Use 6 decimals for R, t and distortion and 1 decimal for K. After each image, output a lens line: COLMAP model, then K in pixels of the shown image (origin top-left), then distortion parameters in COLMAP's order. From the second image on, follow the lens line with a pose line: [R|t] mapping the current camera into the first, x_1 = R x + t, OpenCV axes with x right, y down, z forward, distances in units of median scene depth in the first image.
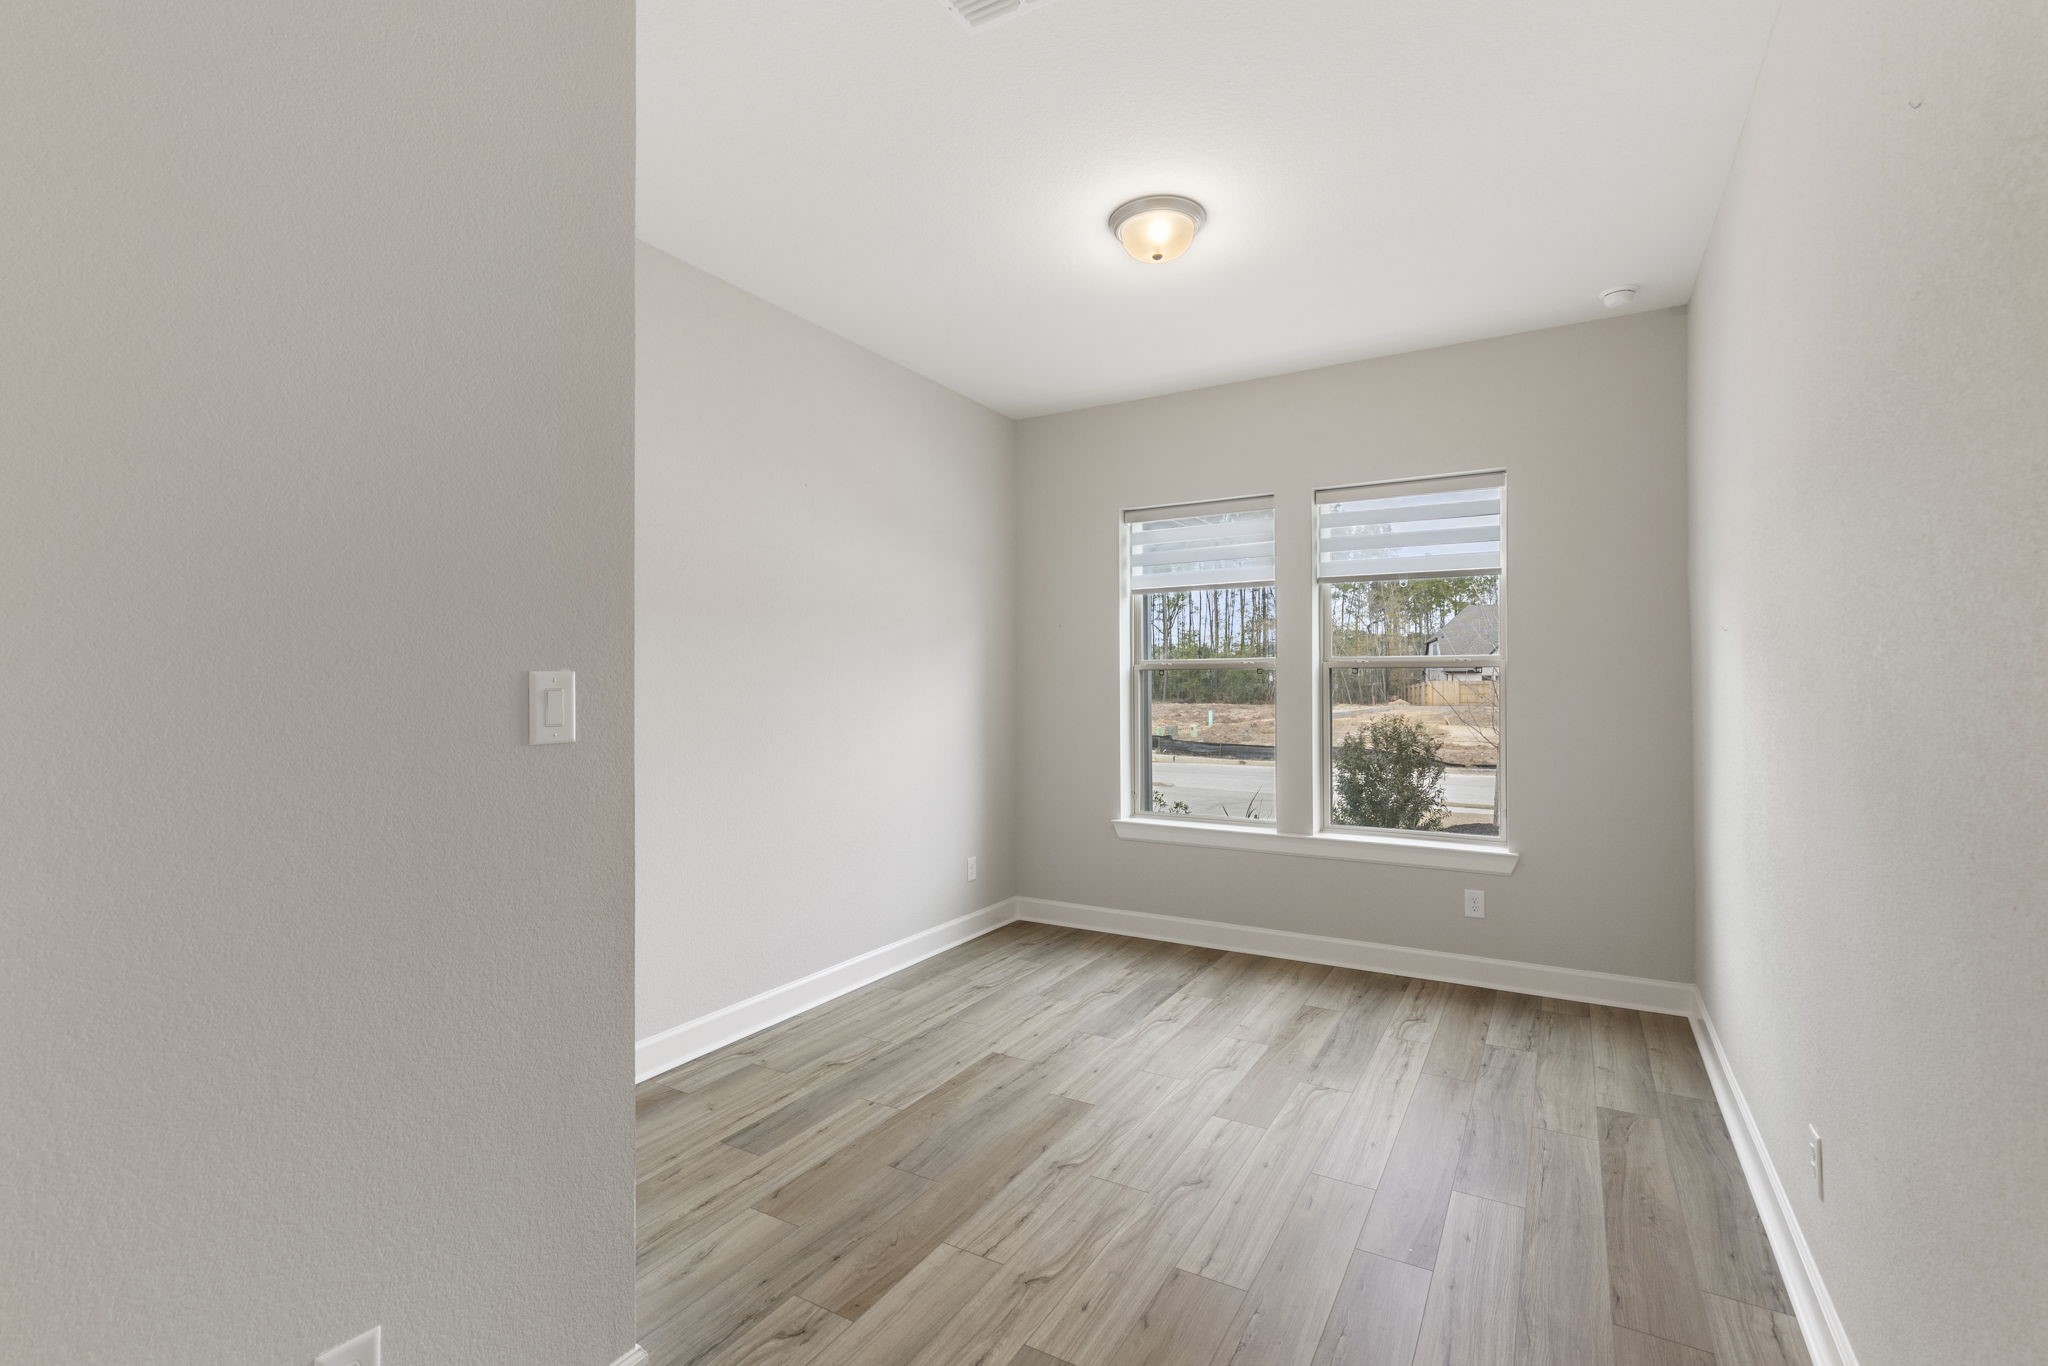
lens RADIAL K [[938.3, 0, 1024.8], [0, 938.3, 682.0], [0, 0, 1]] dist [0.001563, 0.000994]
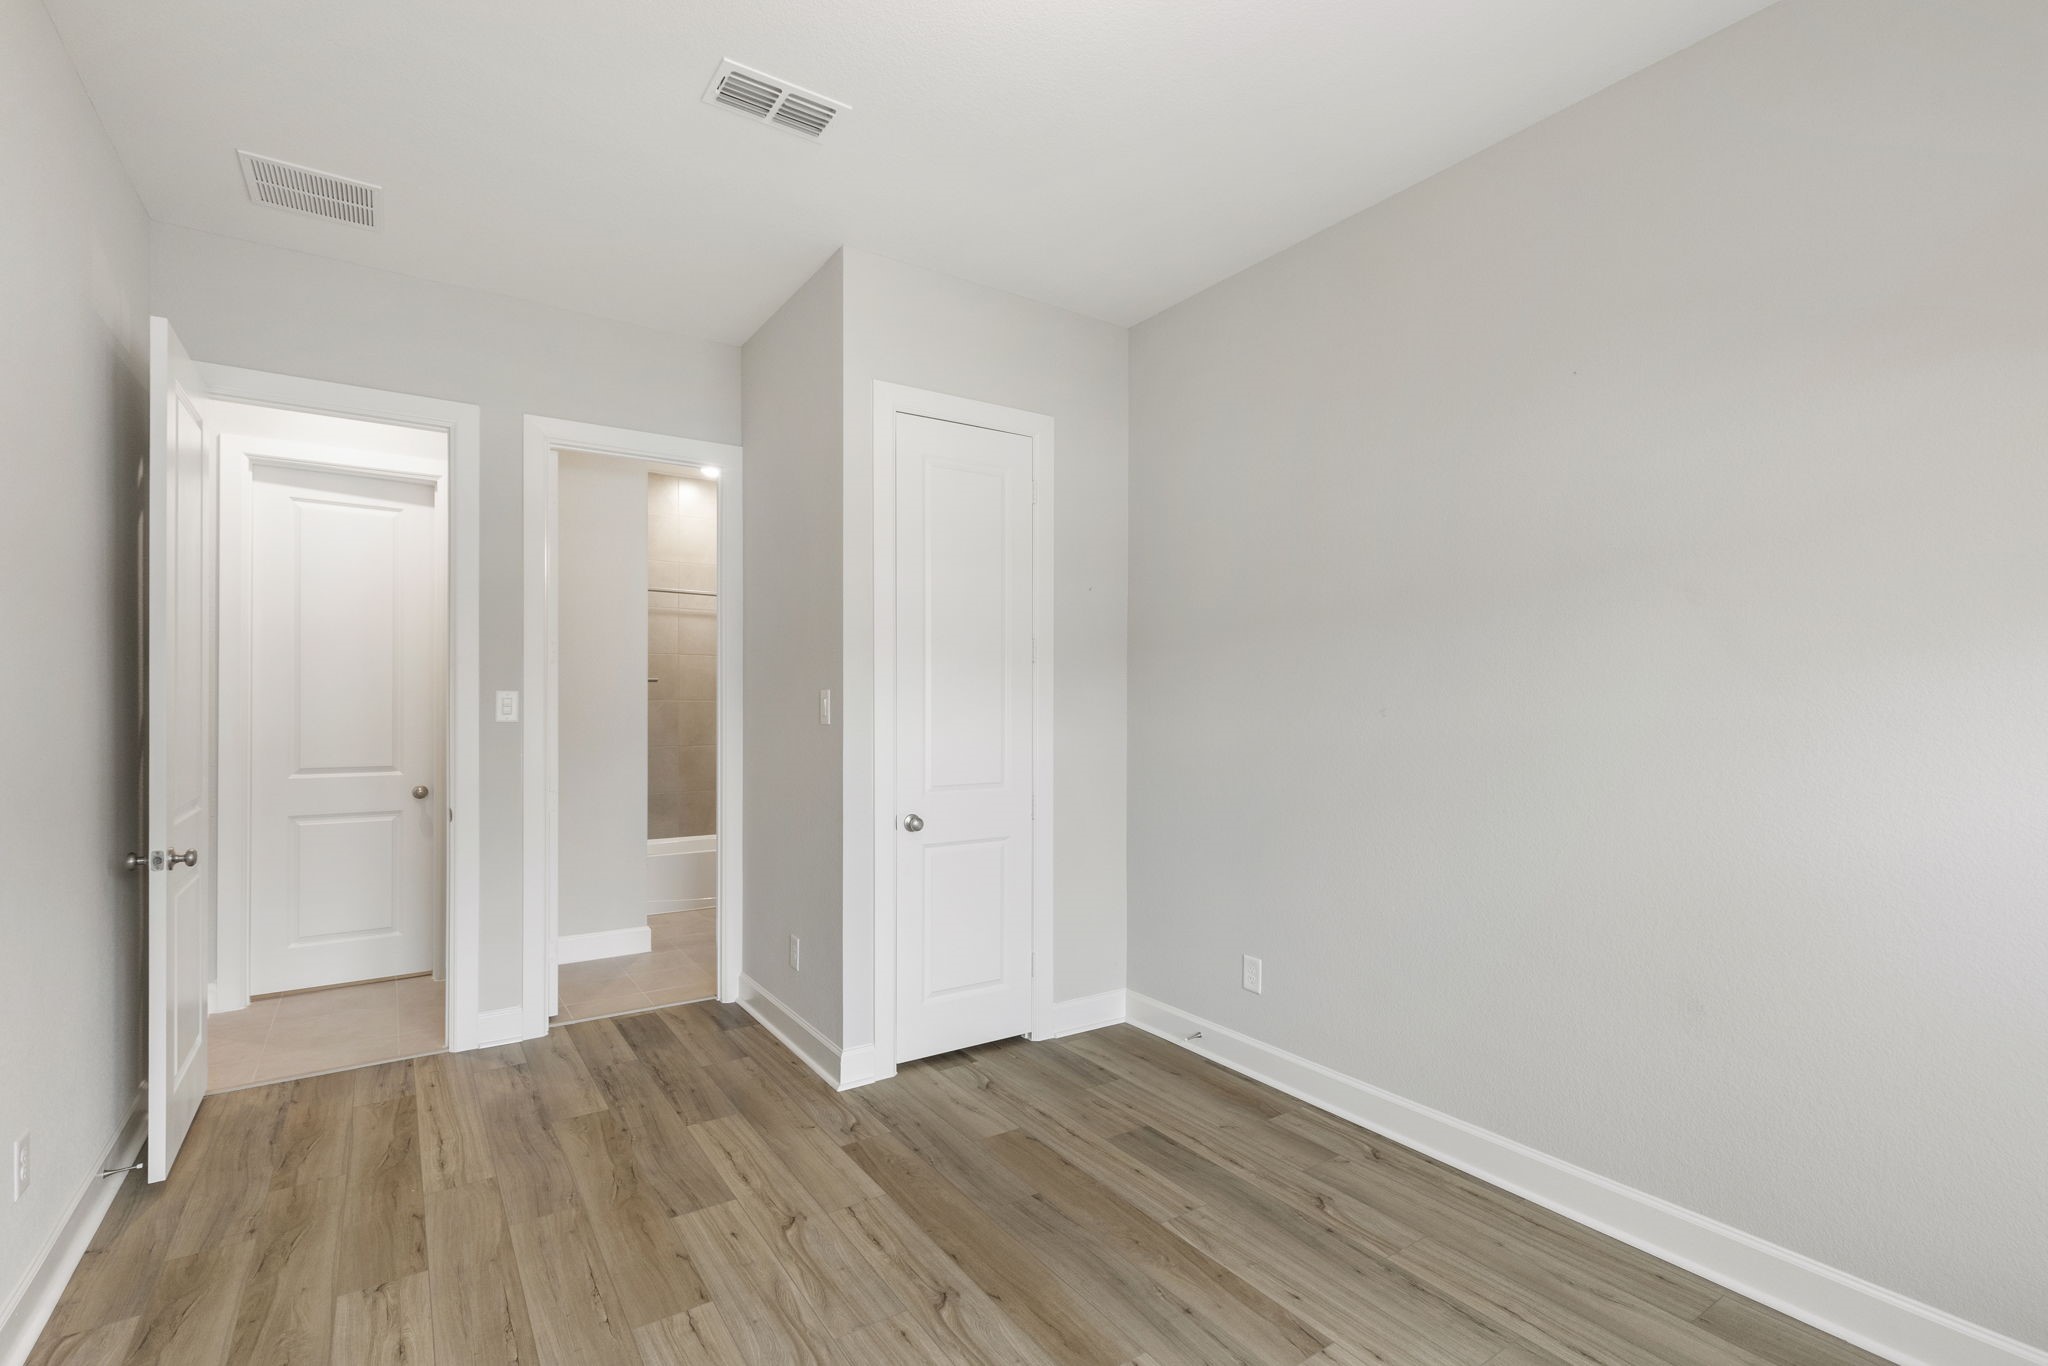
lens RADIAL K [[938.3, 0, 1024.4], [0, 938.3, 688.9], [0, 0, 1]] dist [0.001563, 0.000994]
pose [[-0.435716, -0.007504, -0.900053, 0.724984], [0.000368, 0.999964, -0.008515, 0.002475], [0.900084, -0.004041, -0.435698, 1.388858]]
